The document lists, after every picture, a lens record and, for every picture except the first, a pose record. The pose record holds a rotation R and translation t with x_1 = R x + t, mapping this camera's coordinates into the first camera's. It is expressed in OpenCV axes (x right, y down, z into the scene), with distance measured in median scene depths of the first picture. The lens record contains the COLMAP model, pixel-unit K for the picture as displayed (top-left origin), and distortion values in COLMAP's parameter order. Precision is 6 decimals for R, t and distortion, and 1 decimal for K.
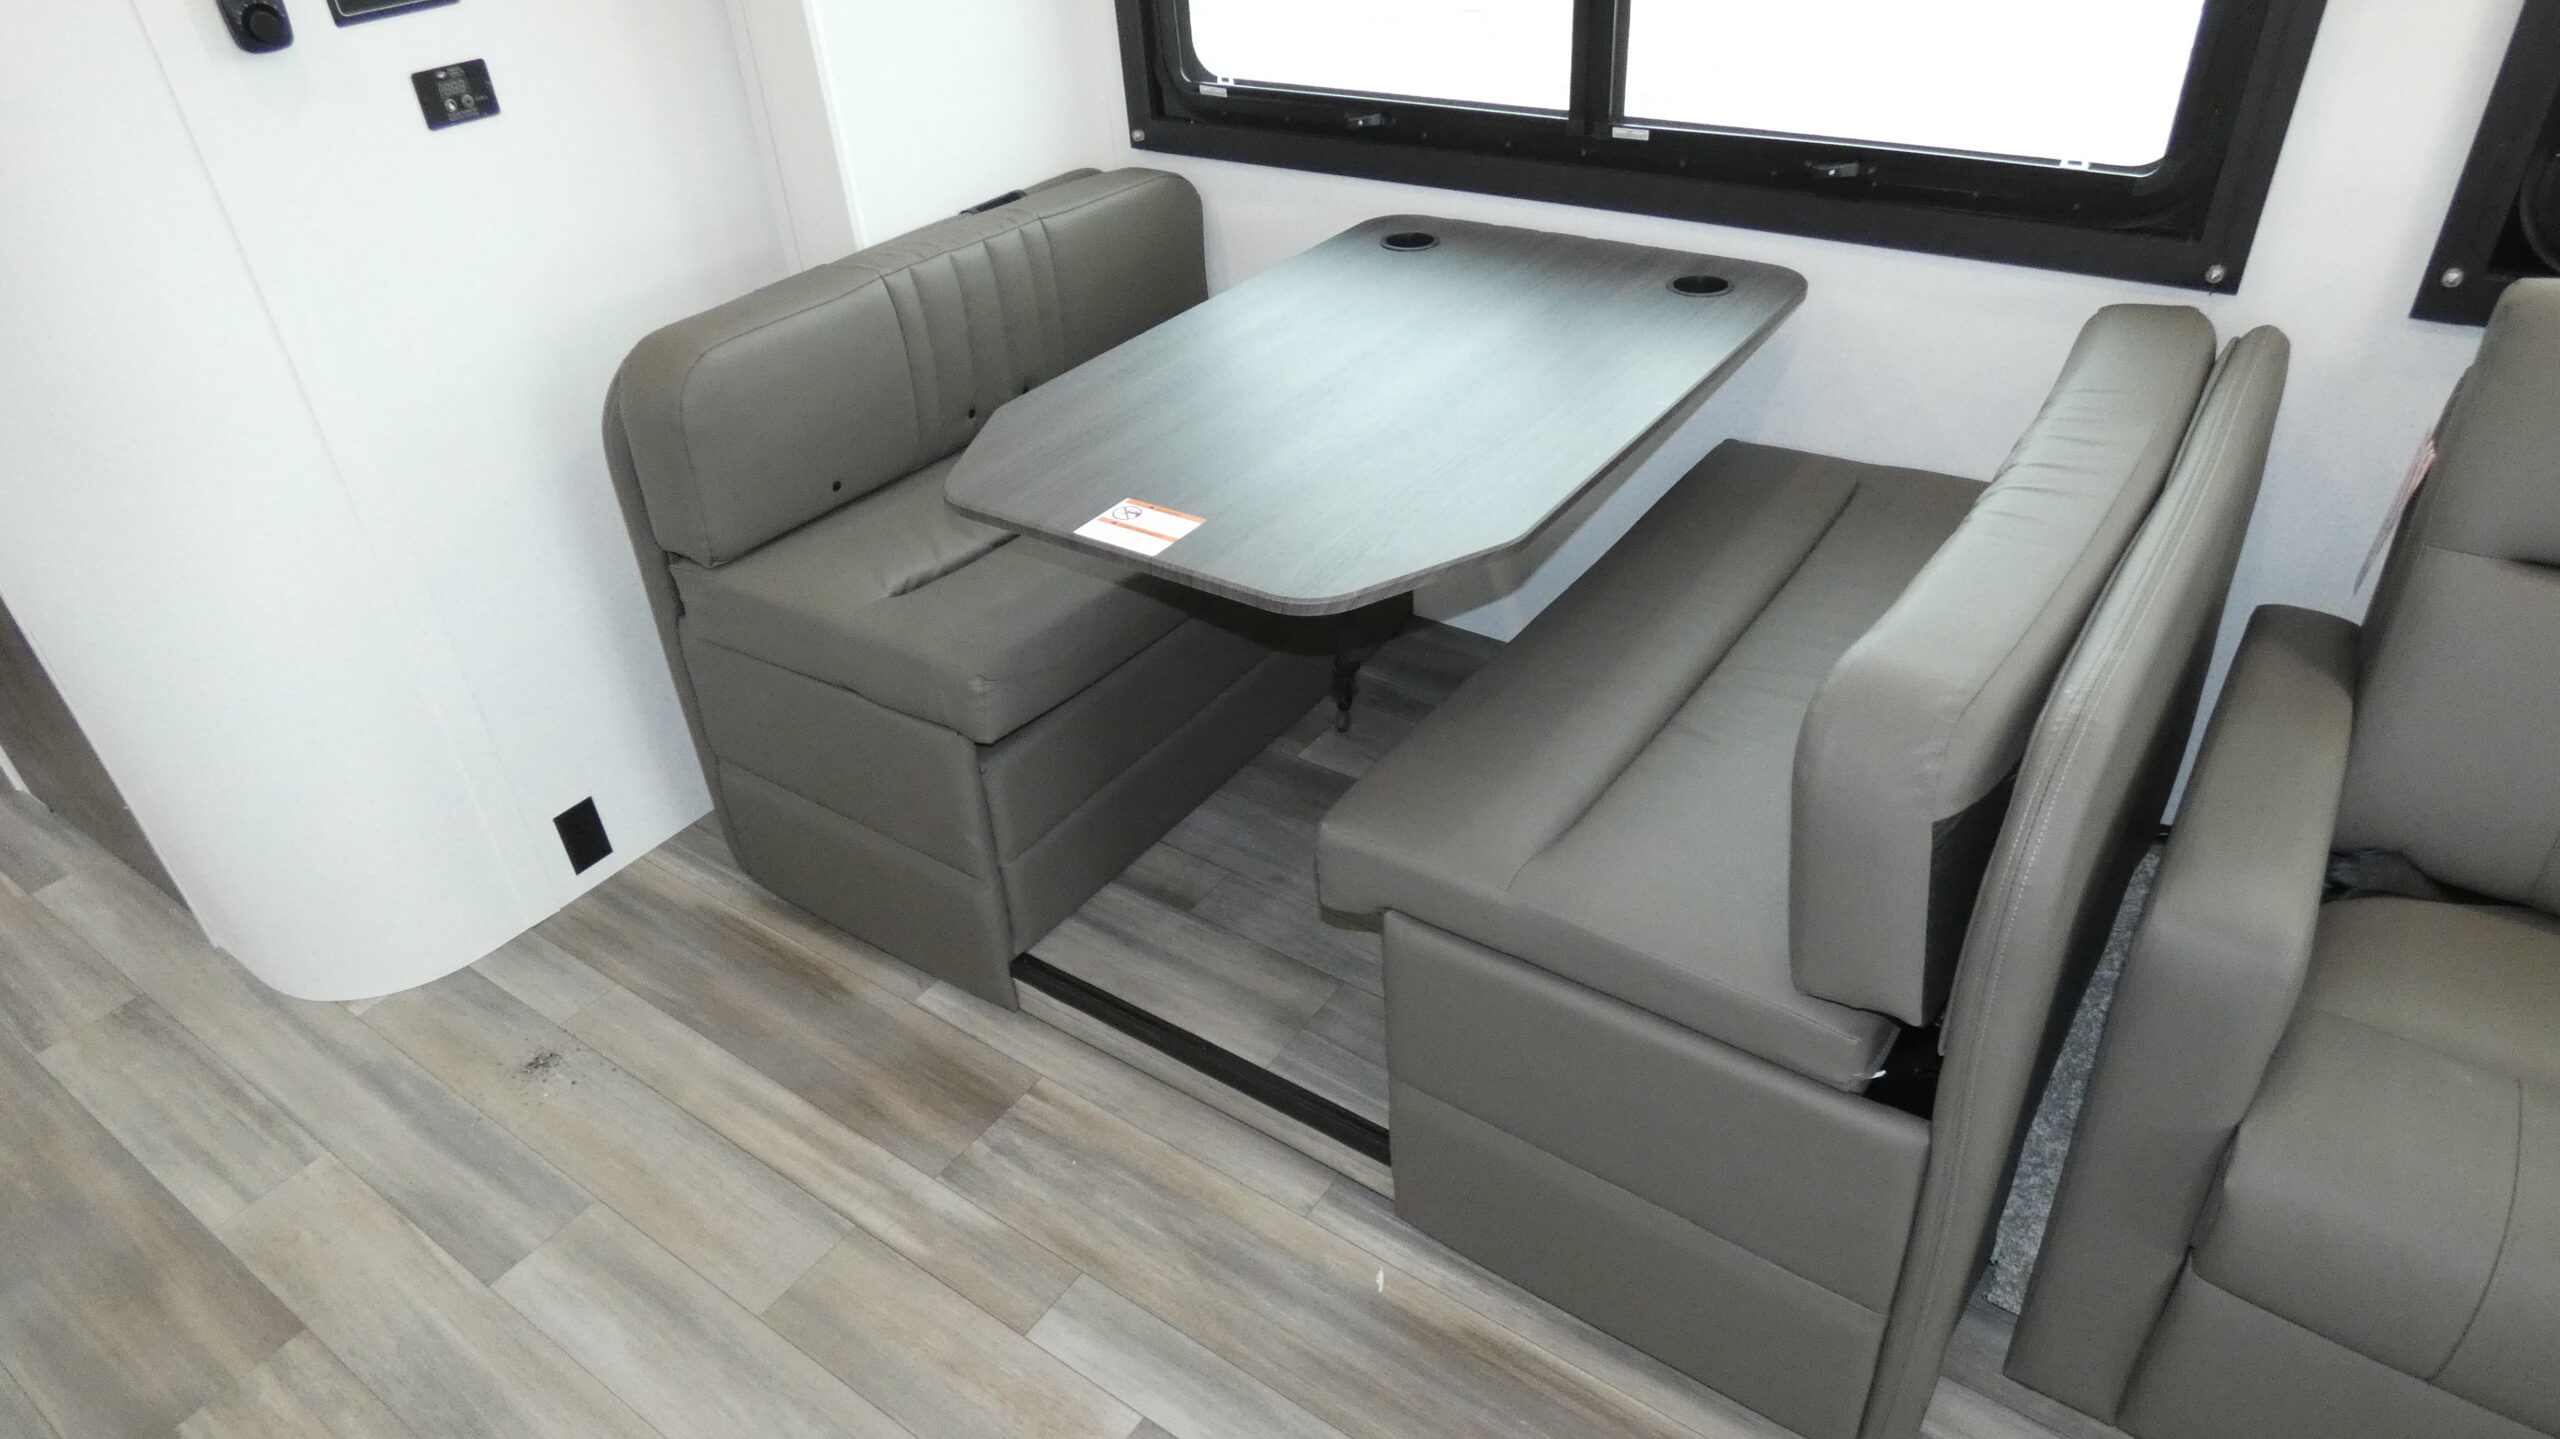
lens RADIAL K [[1523.1, 0, 1227.1], [0, 1523.1, 693.0], [0, 0, 1]] dist [-0.002013, -0.004471]
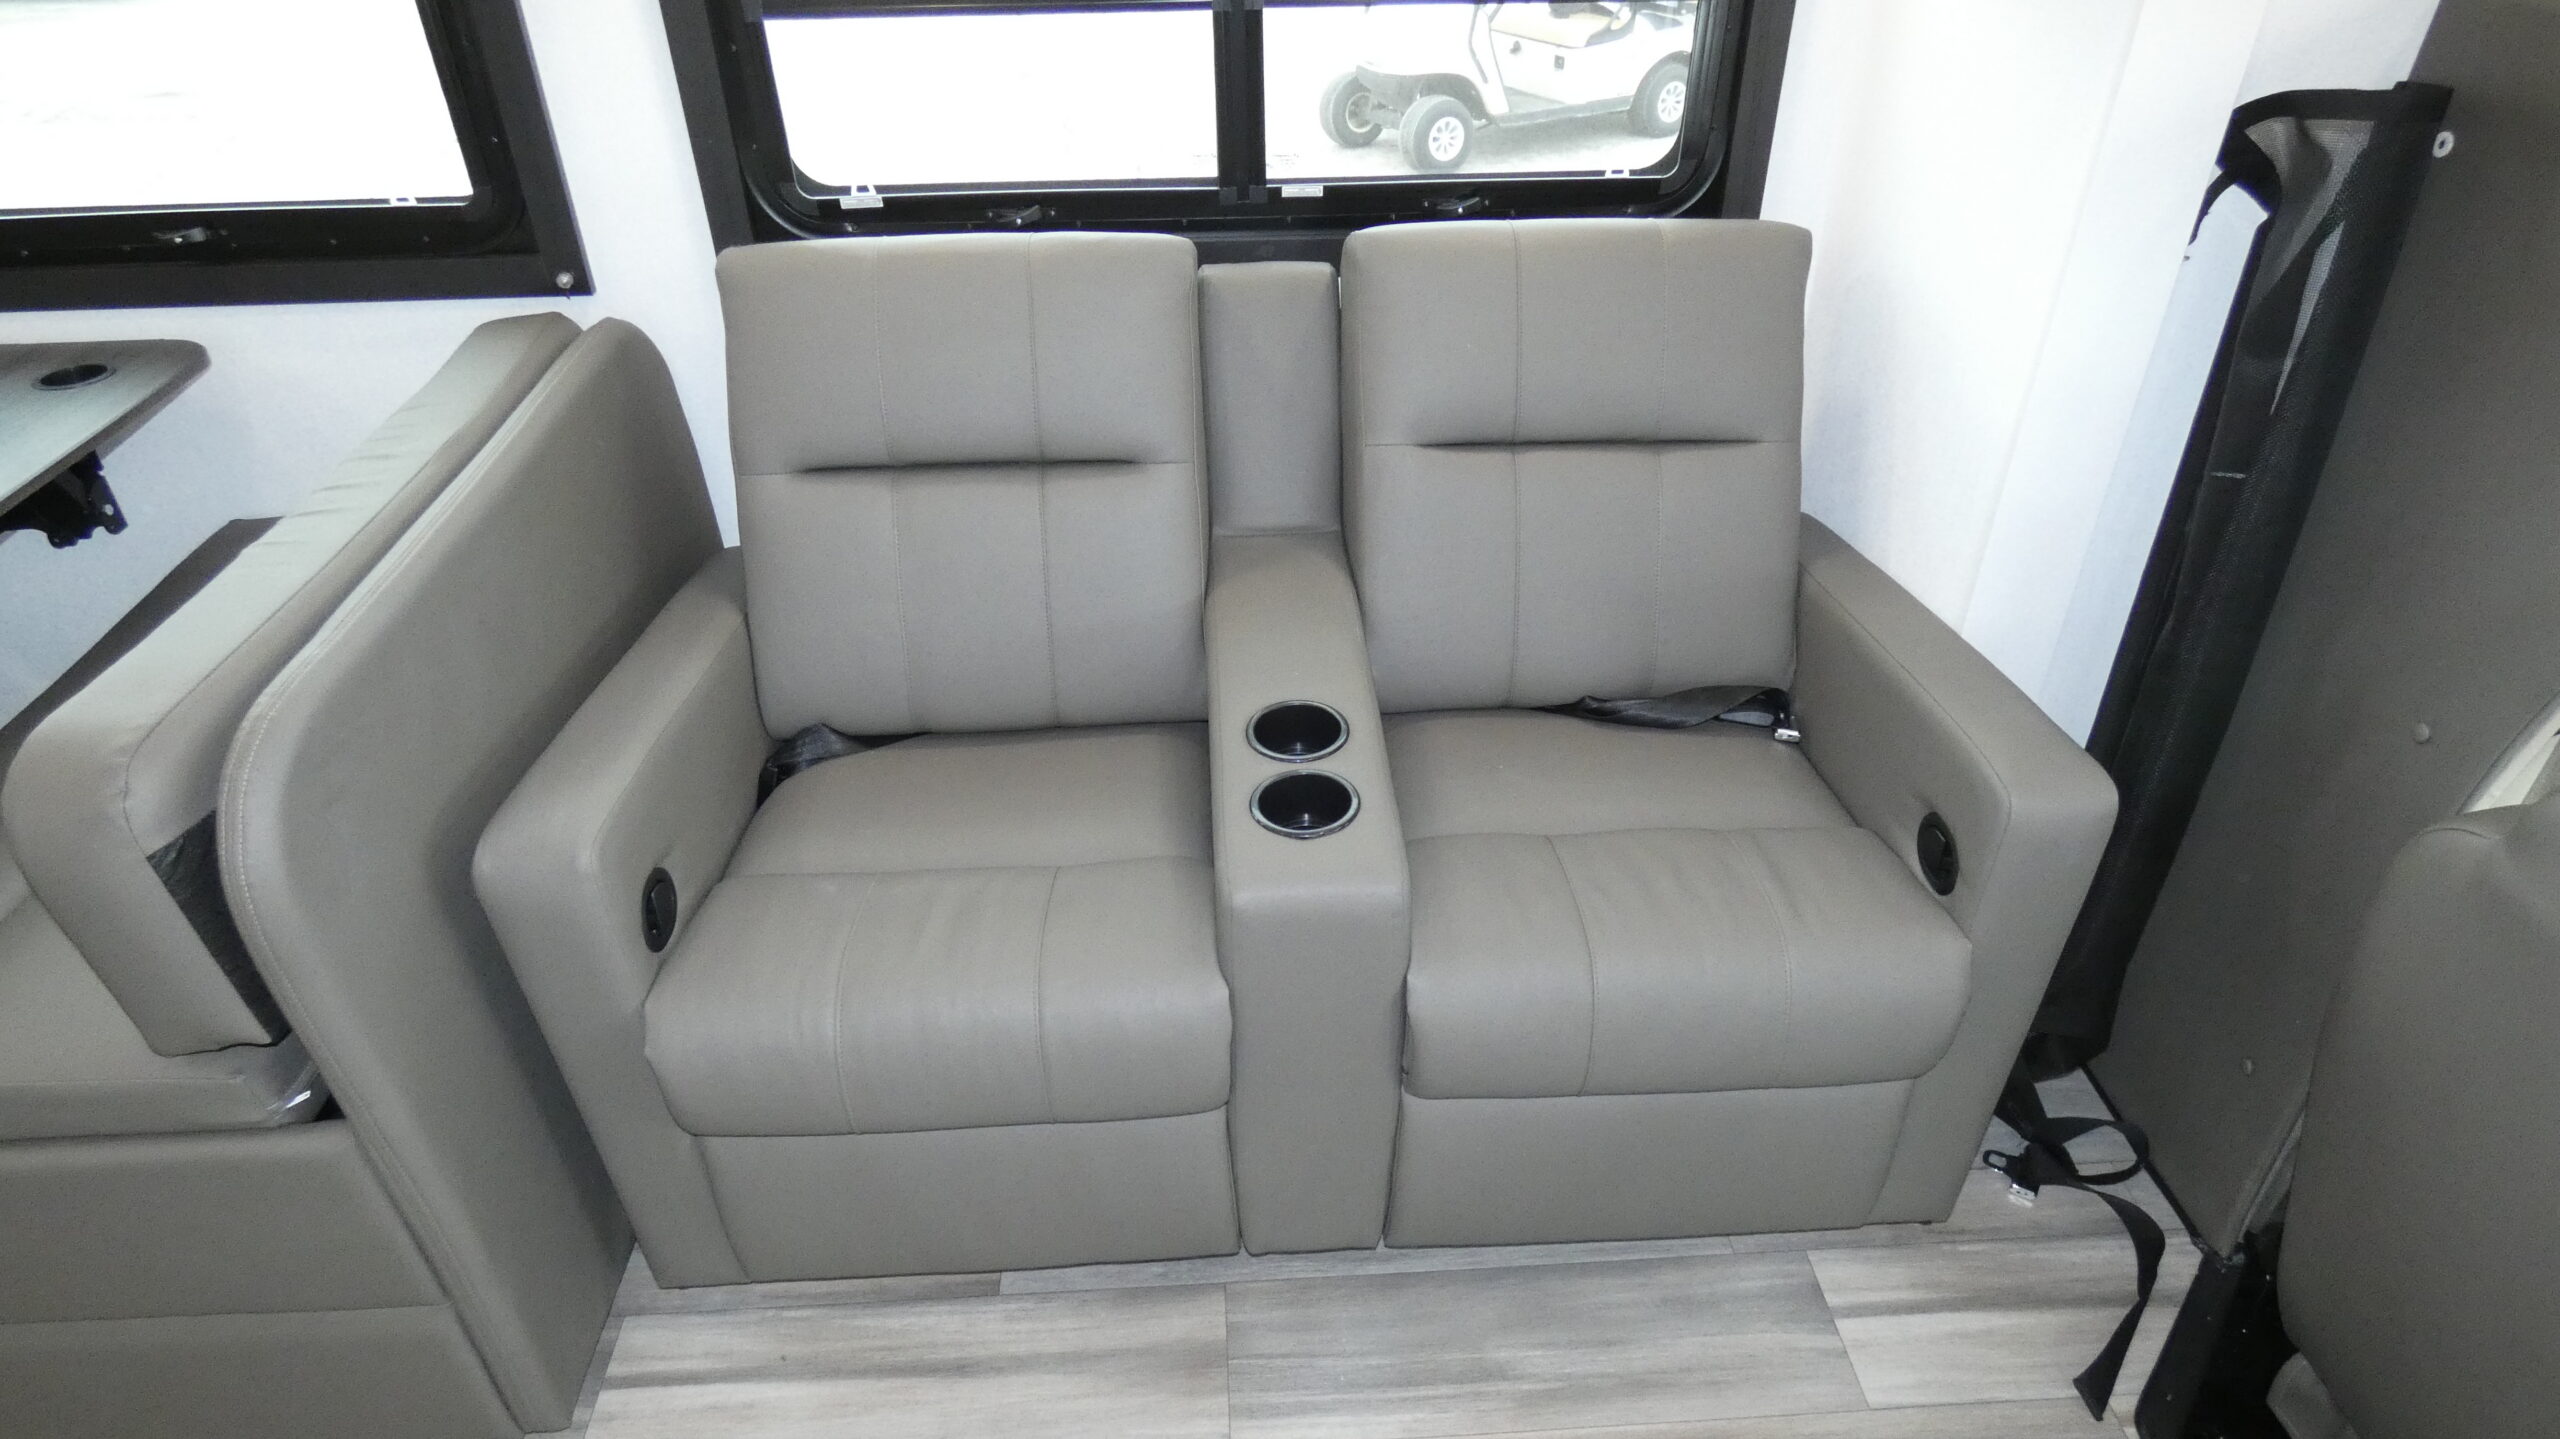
lens RADIAL K [[1523.1, 0, 1307.2], [0, 1523.1, 713.4], [0, 0, 1]] dist [-0.002013, -0.004471]
pose [[0.776022, -0.311103, 0.548639, 0.332738], [0.321692, 0.943461, 0.079969, 0.100510], [-0.542498, 0.114435, 0.832226, -0.170877]]
